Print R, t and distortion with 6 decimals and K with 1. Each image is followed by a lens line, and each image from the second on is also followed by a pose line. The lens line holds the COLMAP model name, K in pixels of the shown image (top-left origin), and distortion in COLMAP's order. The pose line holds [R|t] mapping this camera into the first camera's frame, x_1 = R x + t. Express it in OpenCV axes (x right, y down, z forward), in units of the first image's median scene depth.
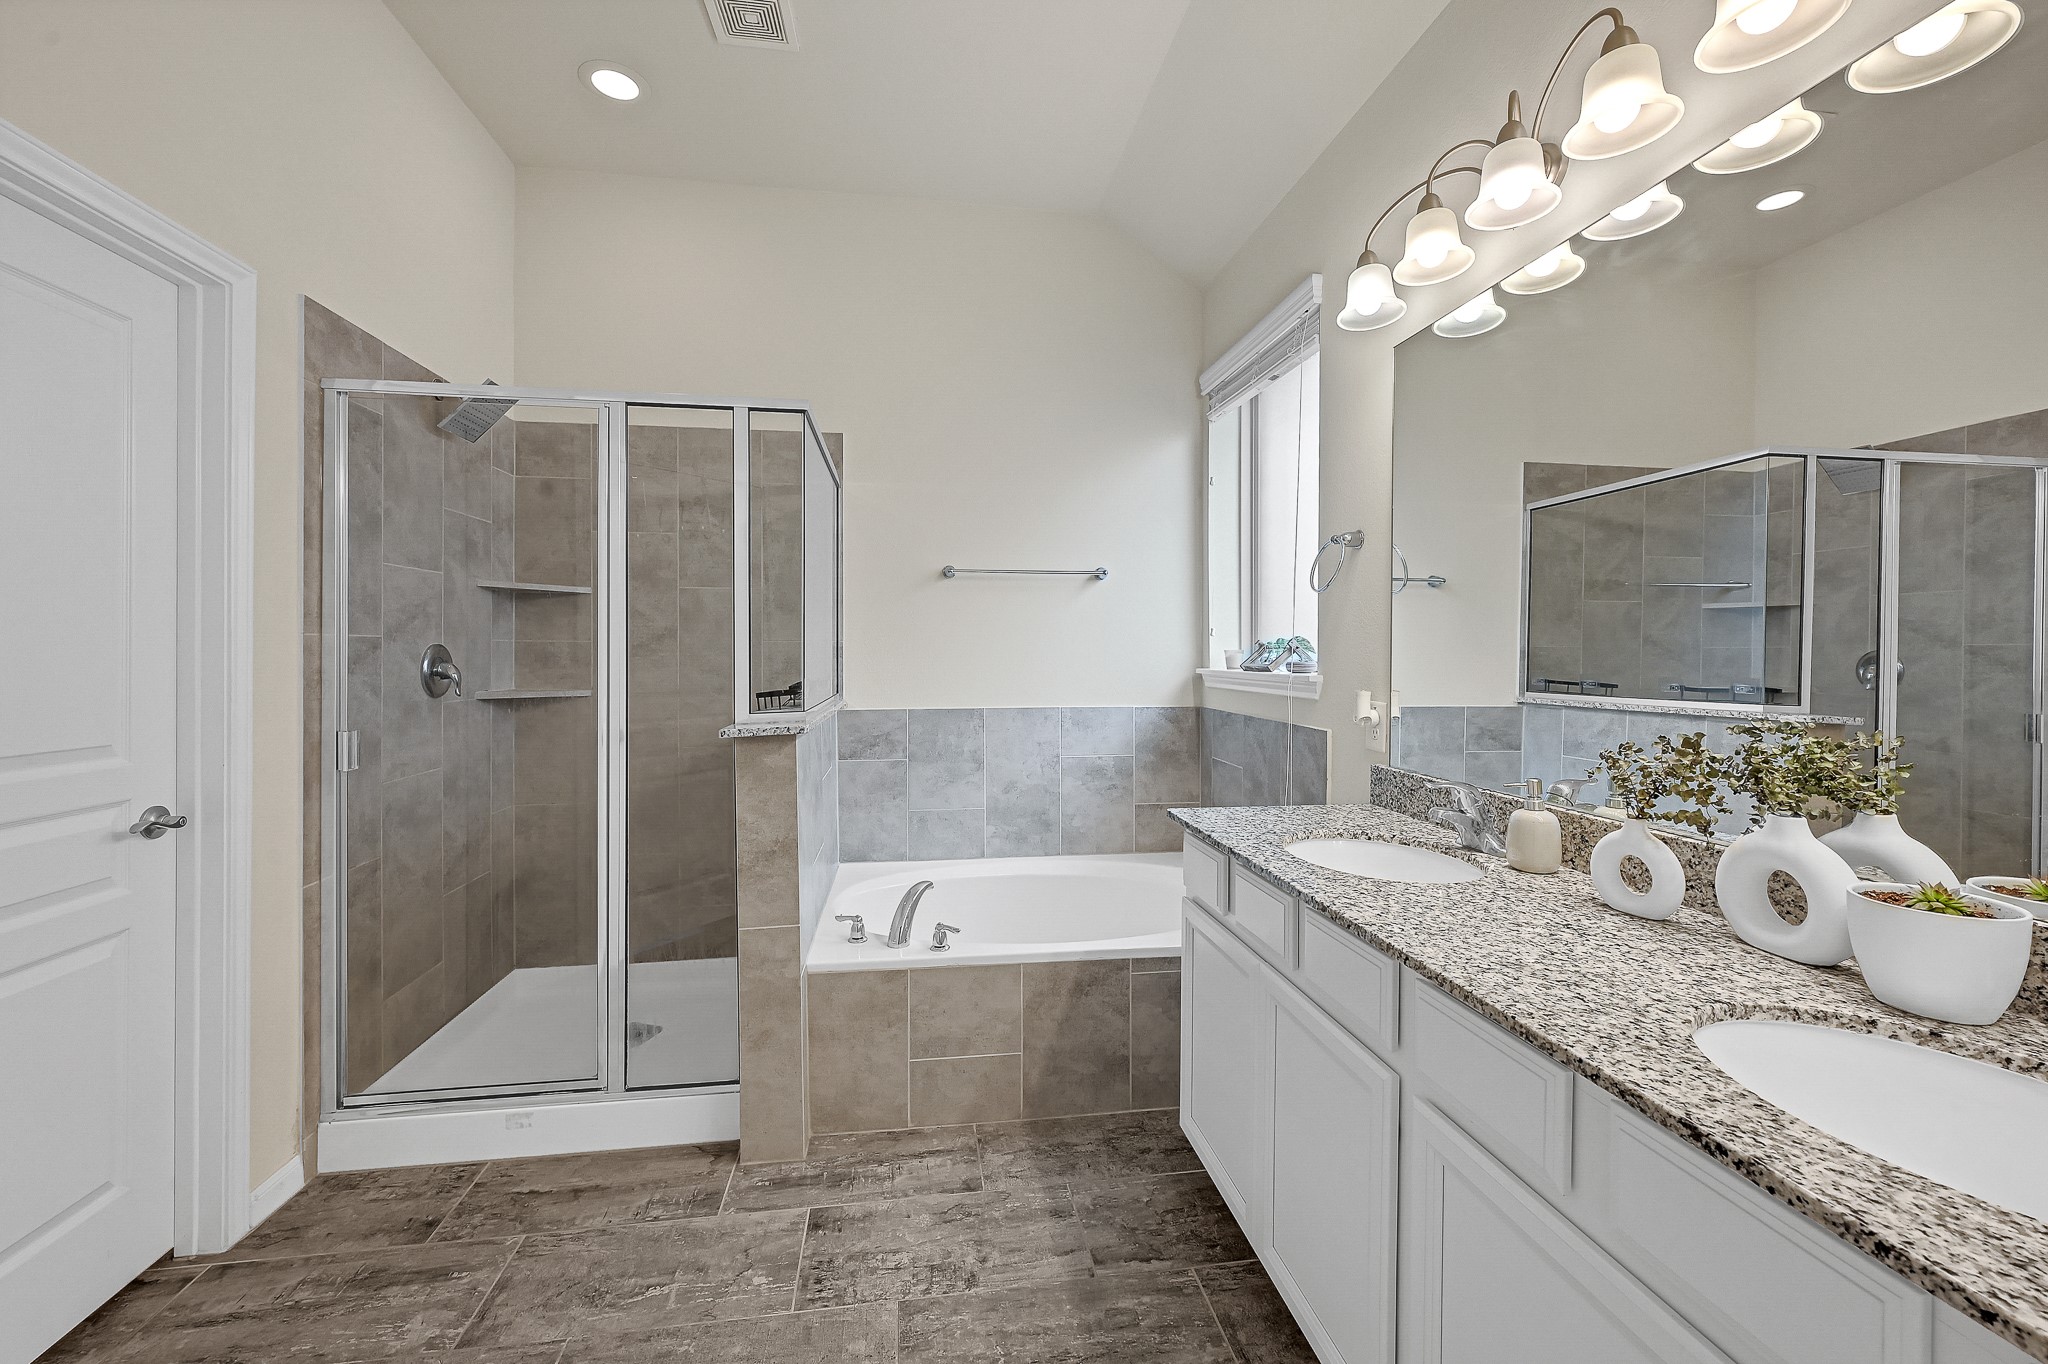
lens RADIAL K [[824.1, 0, 1021.4], [0, 824.1, 662.8], [0, 0, 1]] dist [-0.005920, -0.000435]
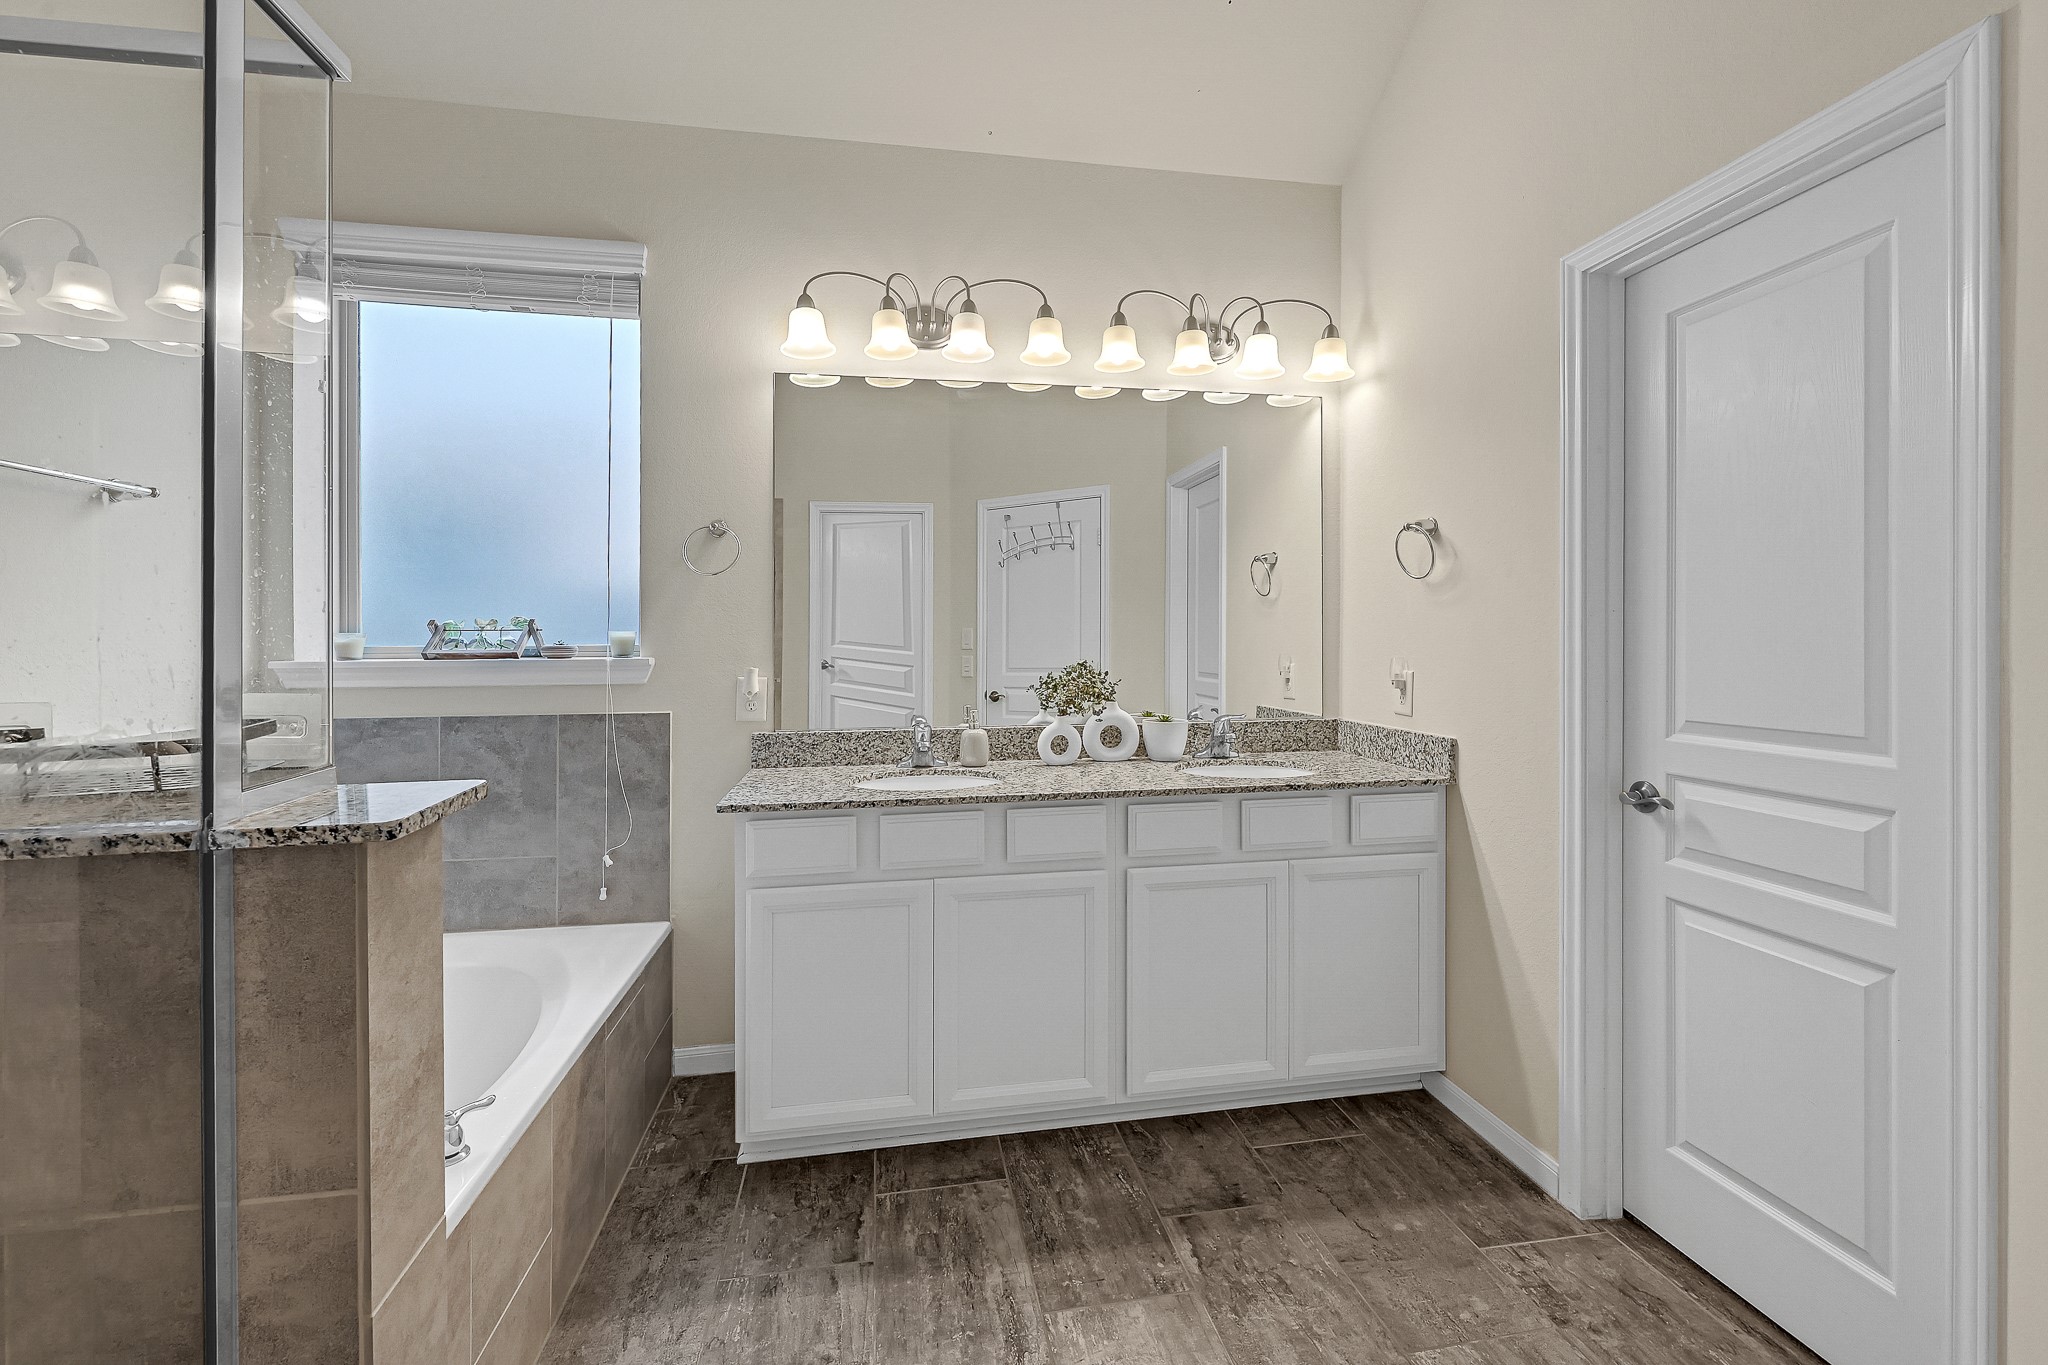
lens RADIAL K [[837.7, 0, 1017.8], [0, 837.7, 646.2], [0, 0, 1]] dist [-0.004103, 0.000175]
pose [[-0.019358, -0.013171, 0.999726, -0.824164], [0.023466, 0.999632, 0.013624, -0.003979], [-0.999537, 0.023724, -0.019042, 0.746531]]
